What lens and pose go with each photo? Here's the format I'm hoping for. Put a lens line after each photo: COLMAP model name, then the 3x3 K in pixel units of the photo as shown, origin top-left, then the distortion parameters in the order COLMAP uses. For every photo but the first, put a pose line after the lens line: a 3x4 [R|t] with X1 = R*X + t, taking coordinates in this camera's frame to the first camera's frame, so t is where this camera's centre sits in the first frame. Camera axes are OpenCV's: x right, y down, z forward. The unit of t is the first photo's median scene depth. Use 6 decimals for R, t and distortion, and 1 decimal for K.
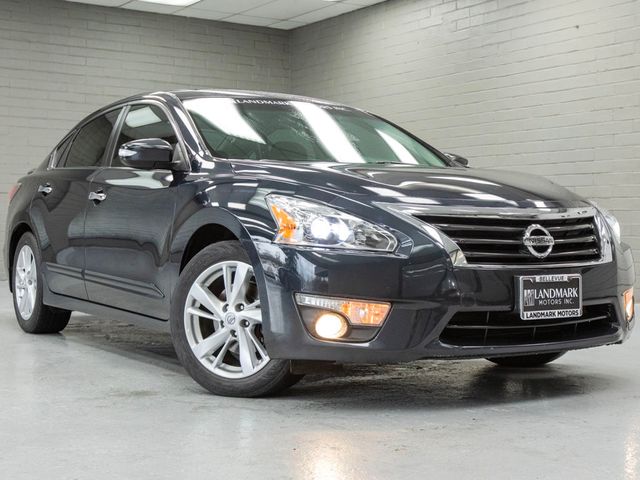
lens RADIAL K [[917.8, 0, 346.3], [0, 917.8, 265.4], [0, 0, 1]] dist [0.025289, 0.000000]
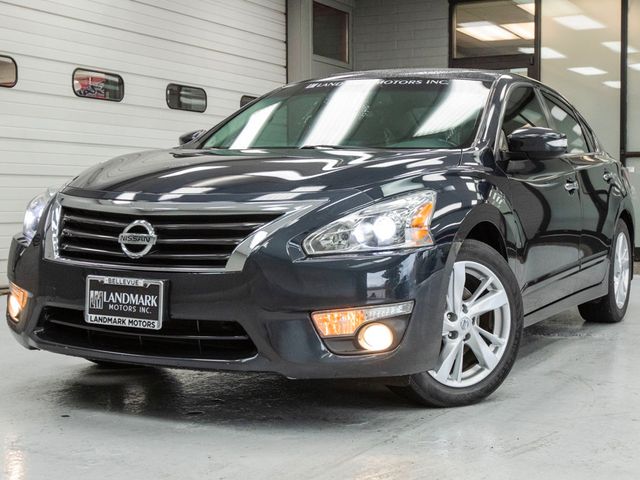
lens RADIAL K [[929.5, 0, 351.7], [0, 929.5, 259.5], [0, 0, 1]] dist [0.001409, 0.000000]
pose [[0.536543, 0.067478, -0.841171, 1.007433], [-0.051233, 0.997564, 0.047345, -0.055903], [0.842316, 0.017693, 0.538693, 0.645790]]
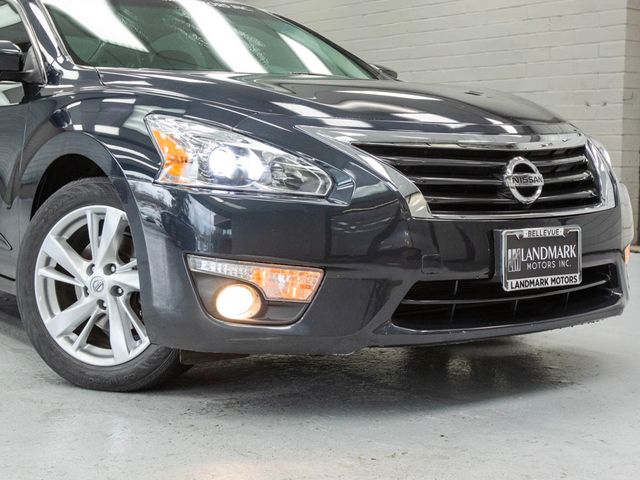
lens RADIAL K [[957.9, 0, 266.4], [0, 957.9, 217.7], [0, 0, 1]] dist [0.029373, 0.000000]
pose [[0.999462, 0.000816, 0.032774, -0.016803], [-0.001774, 0.999572, 0.029204, -0.017544], [-0.032737, -0.029246, 0.999036, 0.235334]]
